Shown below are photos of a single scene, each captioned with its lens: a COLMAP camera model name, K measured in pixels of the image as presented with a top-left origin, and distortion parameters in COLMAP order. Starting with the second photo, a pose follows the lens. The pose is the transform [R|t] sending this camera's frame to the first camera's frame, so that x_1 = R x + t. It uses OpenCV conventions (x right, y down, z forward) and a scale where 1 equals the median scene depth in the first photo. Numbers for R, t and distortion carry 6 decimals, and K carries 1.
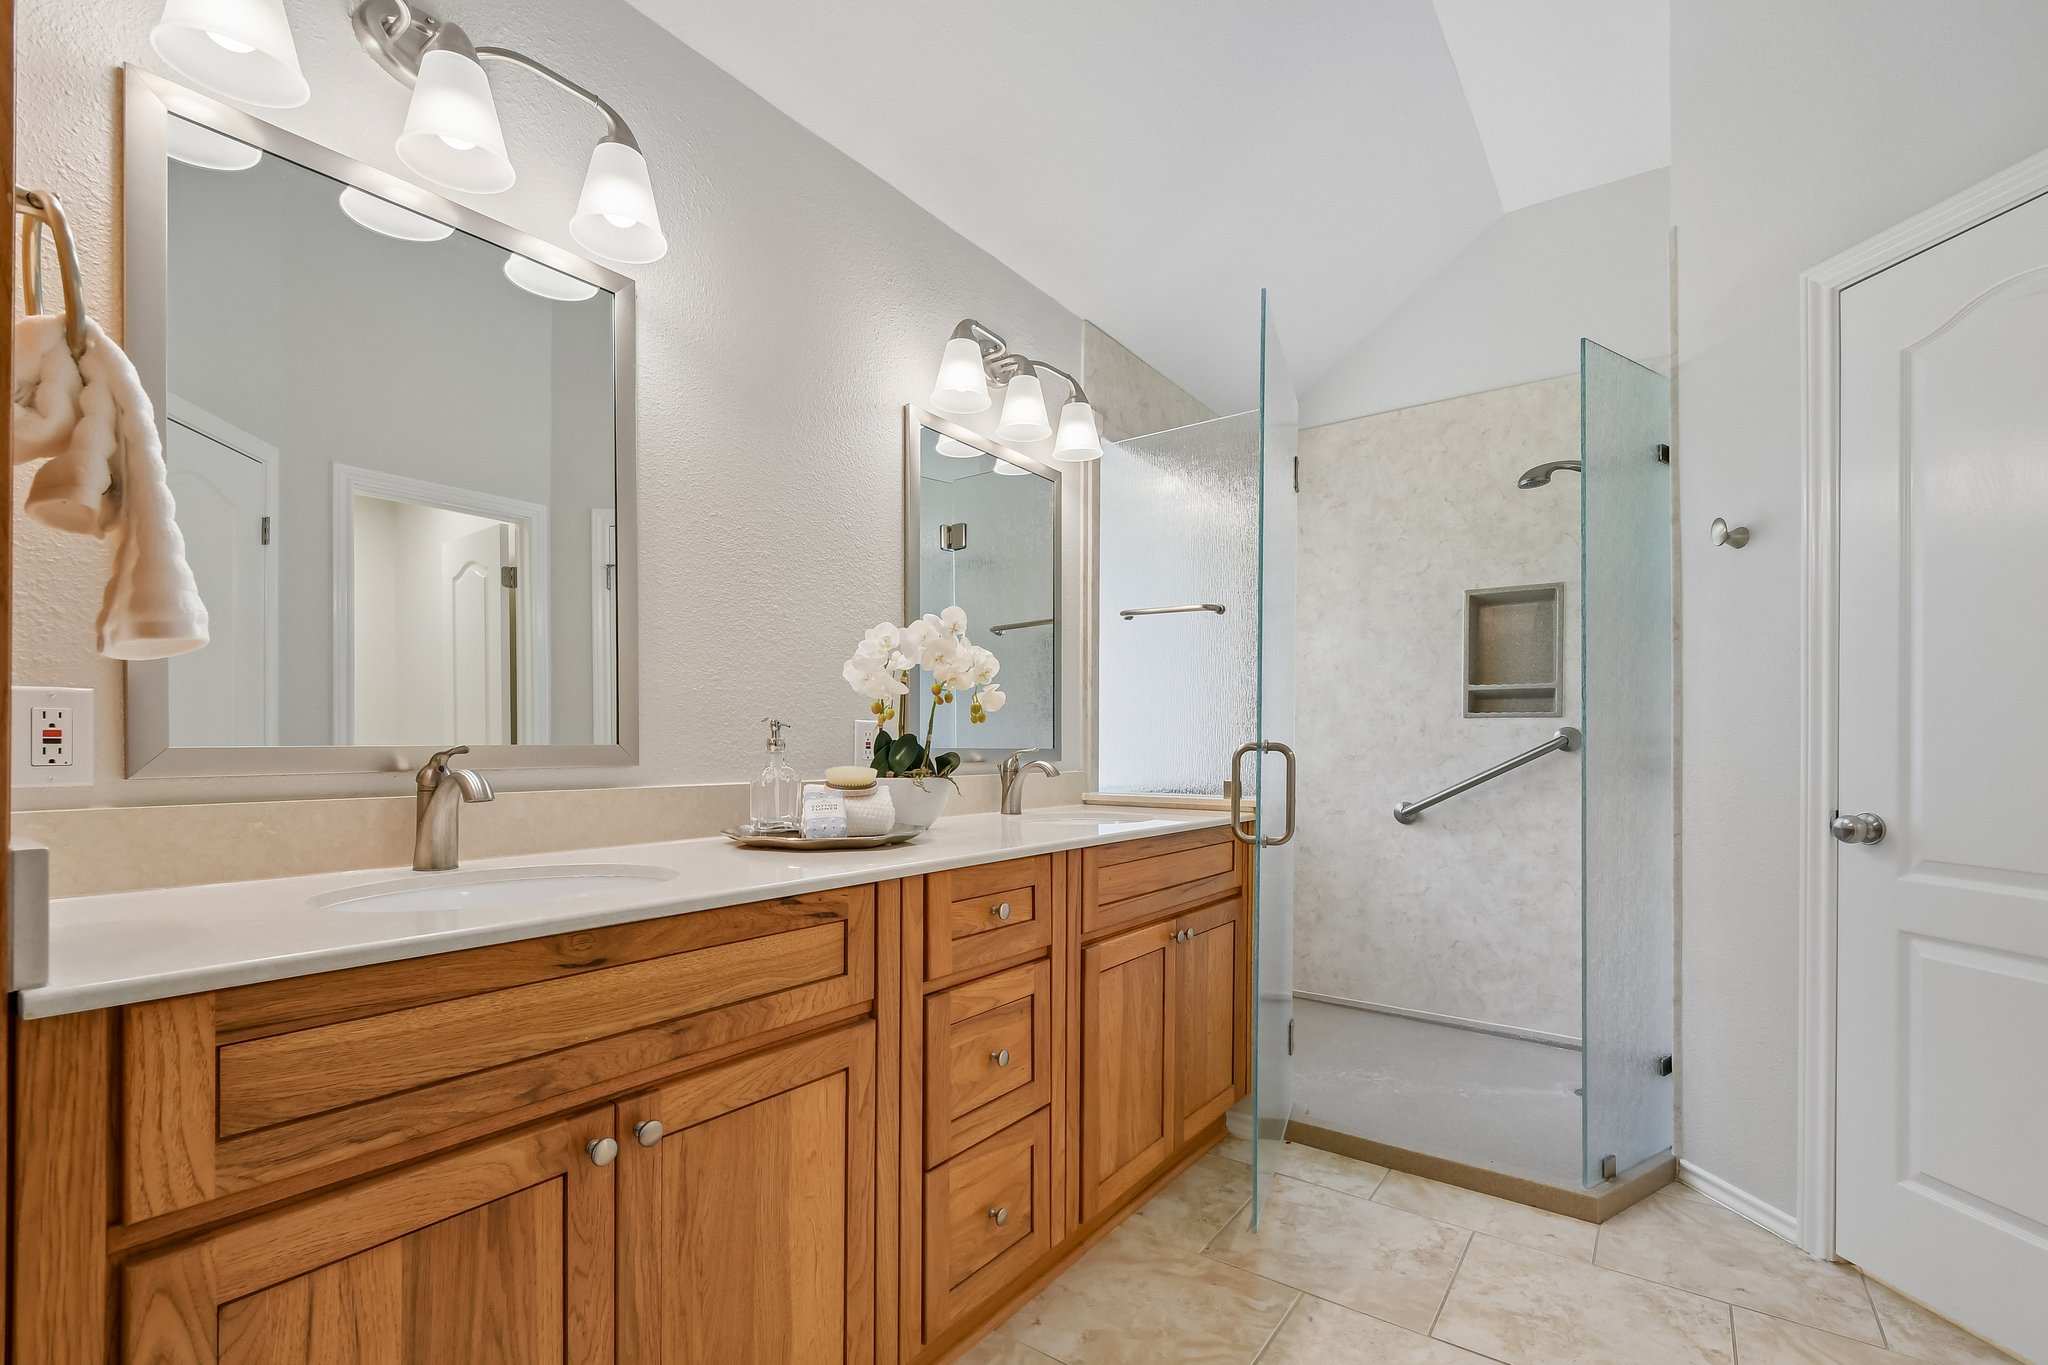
lens RADIAL K [[904.0, 0, 1029.1], [0, 904.0, 741.6], [0, 0, 1]] dist [-0.000912, -0.001778]
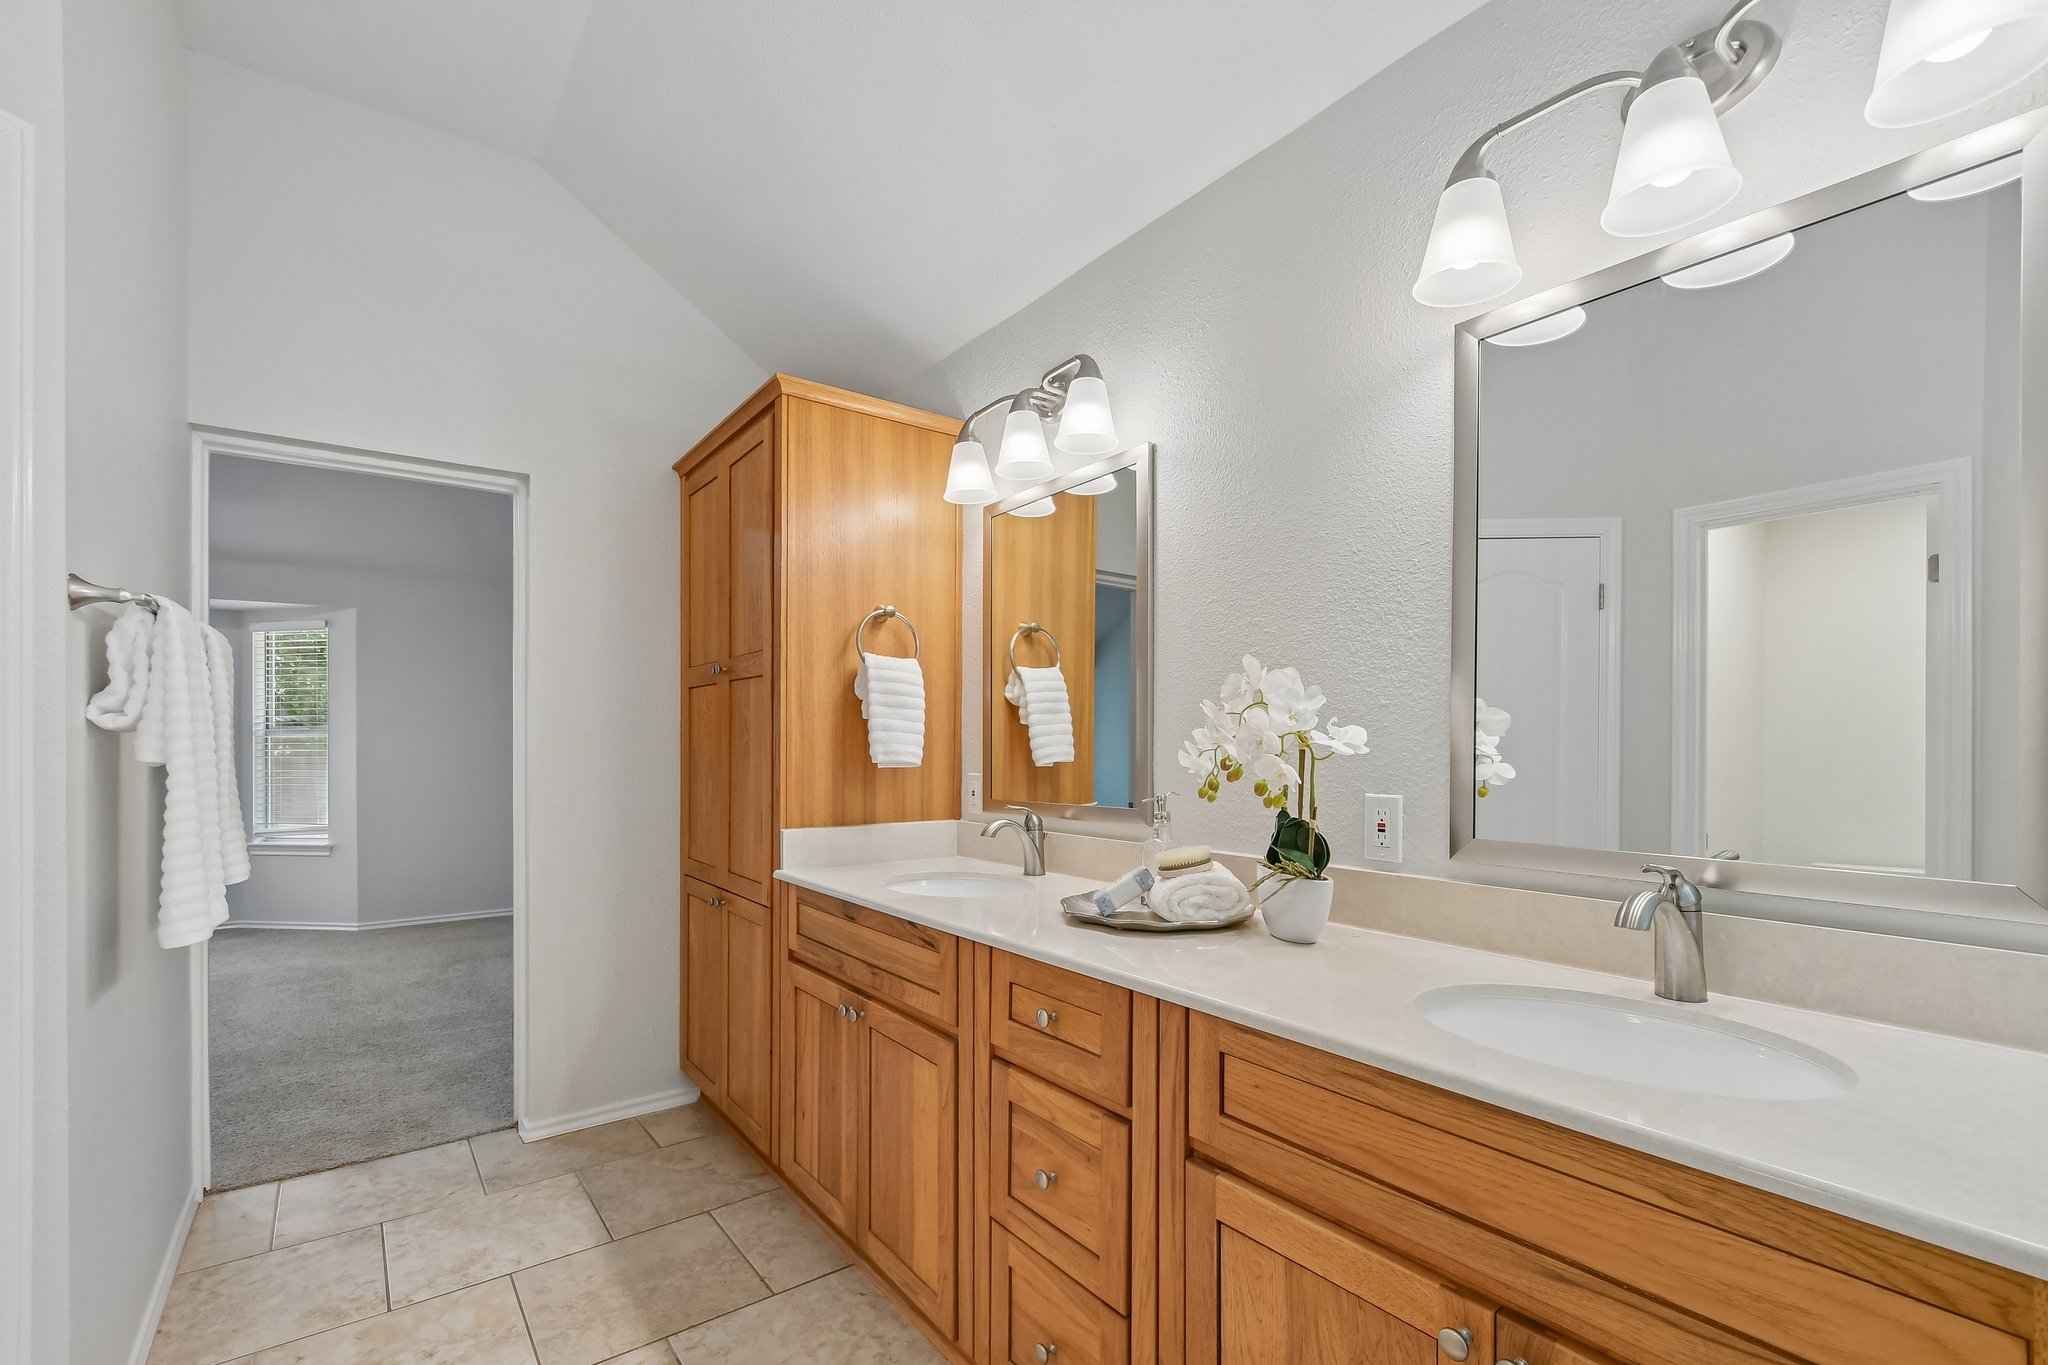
lens RADIAL K [[904.0, 0, 1050.1], [0, 904.0, 770.6], [0, 0, 1]] dist [-0.000912, -0.001778]
pose [[-0.287149, 0.019623, -0.957685, 0.983003], [0.000957, 0.999796, 0.020198, -0.091557], [0.957885, 0.004883, -0.287109, 1.505132]]
